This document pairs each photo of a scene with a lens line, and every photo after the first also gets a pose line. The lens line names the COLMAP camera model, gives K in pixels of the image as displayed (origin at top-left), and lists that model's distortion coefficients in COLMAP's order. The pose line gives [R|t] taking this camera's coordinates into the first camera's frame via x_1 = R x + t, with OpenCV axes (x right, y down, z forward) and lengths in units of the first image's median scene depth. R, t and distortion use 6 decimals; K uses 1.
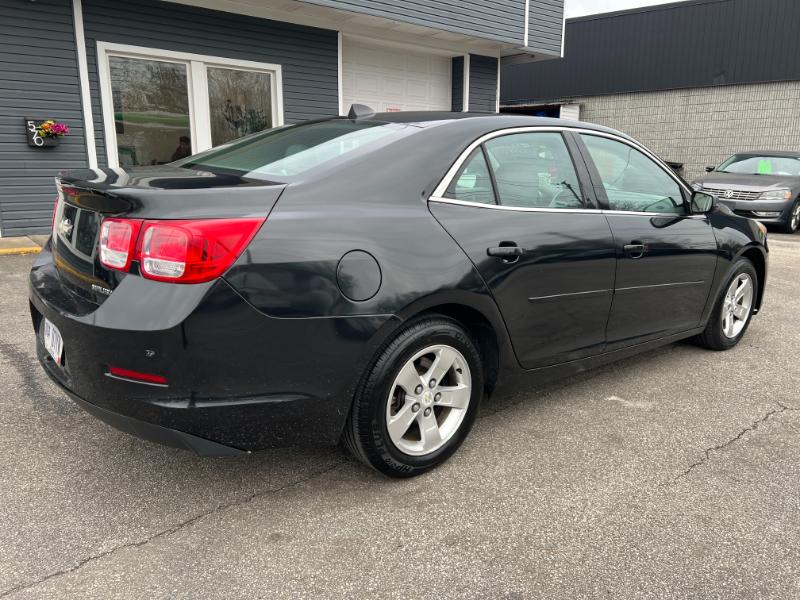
lens RADIAL K [[613.2, 0, 407.0], [0, 613.2, 289.0], [0, 0, 1]] dist [0.051831, -0.055234]
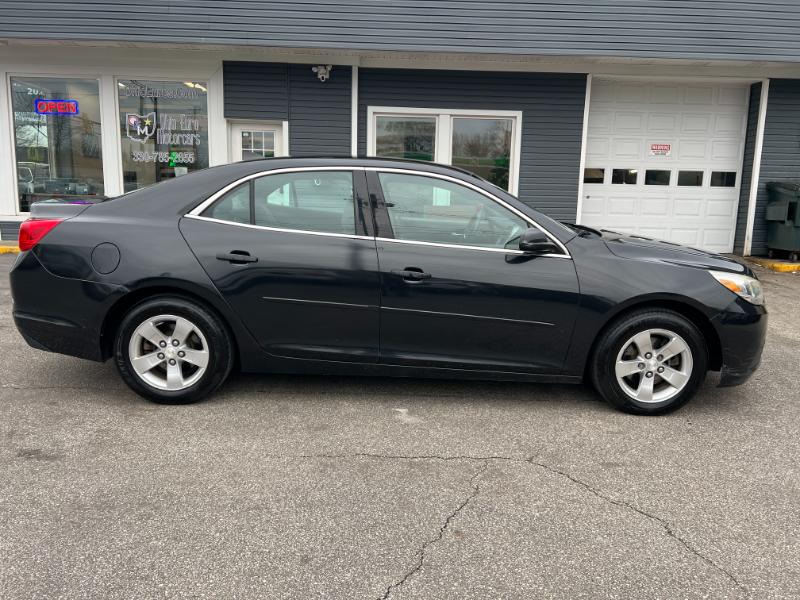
lens RADIAL K [[613.2, 0, 407.0], [0, 613.2, 289.0], [0, 0, 1]] dist [0.051831, -0.055234]
pose [[0.775830, 0.107853, -0.621655, 0.994710], [-0.145113, 0.989370, -0.009454, -0.027179], [0.614027, 0.097545, 0.783234, 0.132702]]
